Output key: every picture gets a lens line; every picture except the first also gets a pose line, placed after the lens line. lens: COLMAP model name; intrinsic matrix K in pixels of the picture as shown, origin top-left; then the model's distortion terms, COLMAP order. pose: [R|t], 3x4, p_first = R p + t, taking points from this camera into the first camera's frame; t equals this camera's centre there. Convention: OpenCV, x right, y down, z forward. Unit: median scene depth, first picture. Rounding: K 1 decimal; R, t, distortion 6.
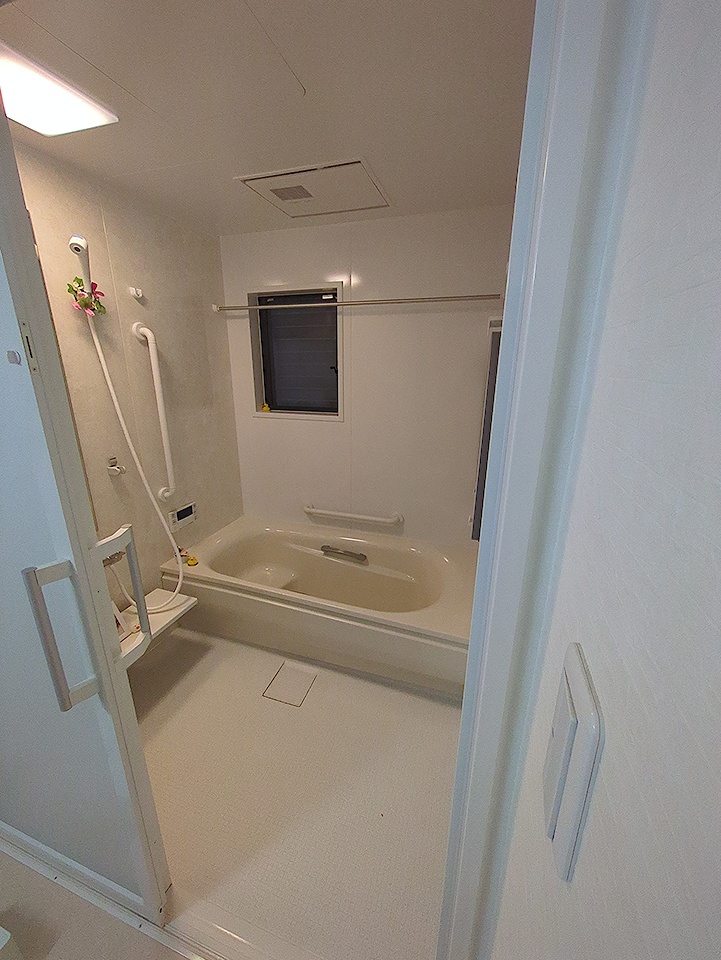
lens RADIAL K [[381.0, 0, 361.3], [0, 381.0, 478.0], [0, 0, 1]] dist [-0.004619, 0.000583]
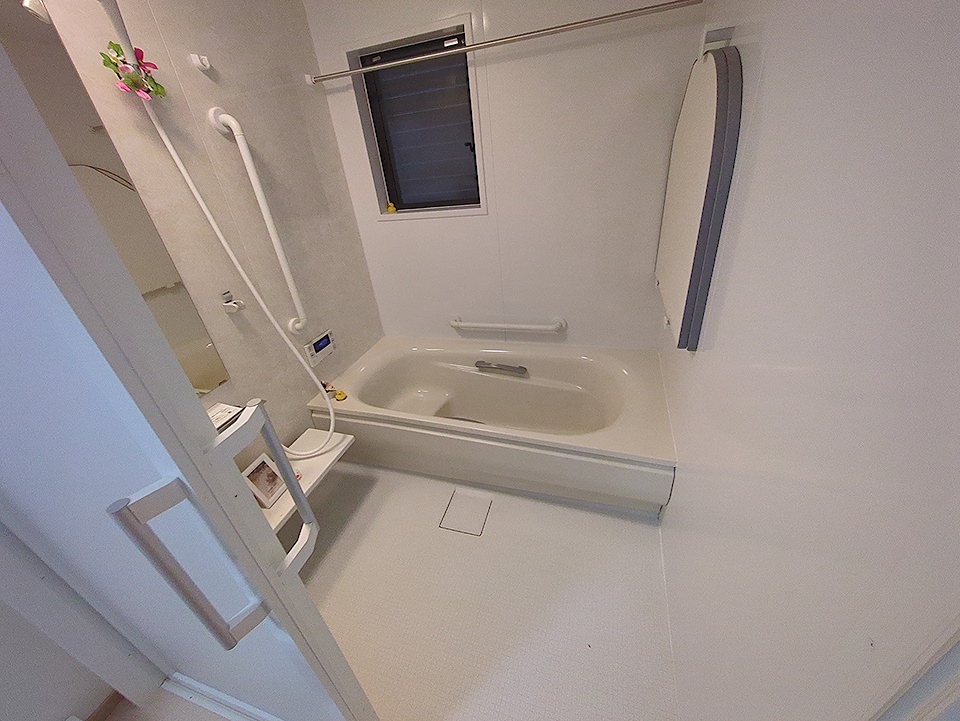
lens RADIAL K [[381.0, 0, 474.7], [0, 381.0, 360.8], [0, 0, 1]] dist [-0.004619, 0.000583]
pose [[0.993814, -0.097805, -0.052619, -0.069795], [0.106915, 0.970763, 0.214916, -0.022950], [0.030060, -0.219212, 0.975214, 0.143047]]
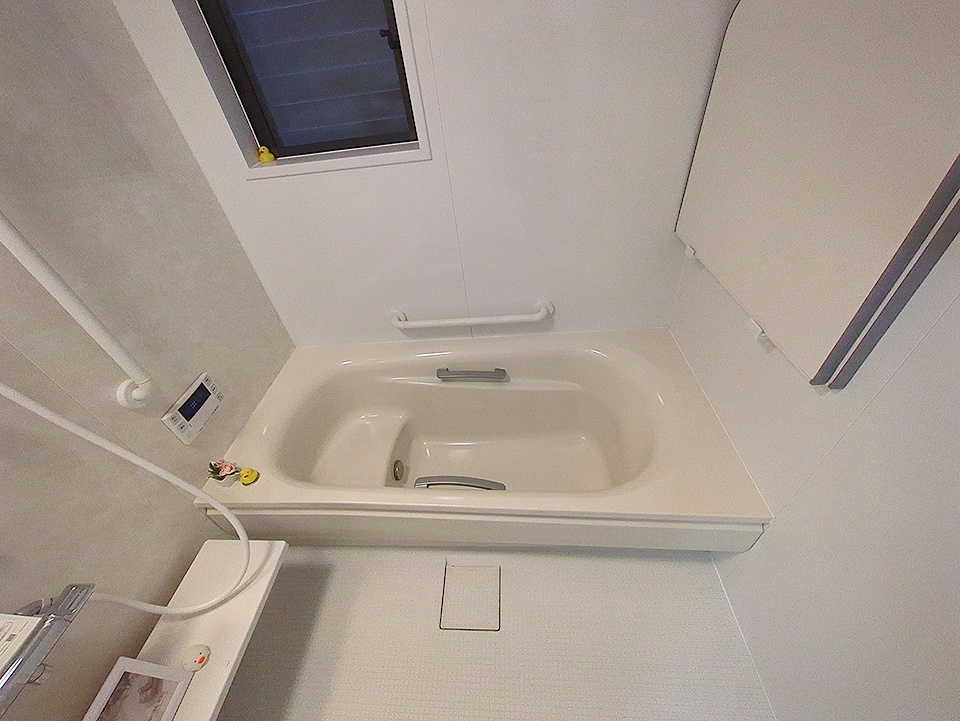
lens RADIAL K [[381.0, 0, 478.3], [0, 381.0, 361.9], [0, 0, 1]] dist [-0.004619, 0.000583]
pose [[0.959015, -0.252650, 0.128293, -0.138069], [0.183428, 0.898629, 0.398523, -0.106066], [-0.215974, -0.358657, 0.908141, 0.464259]]
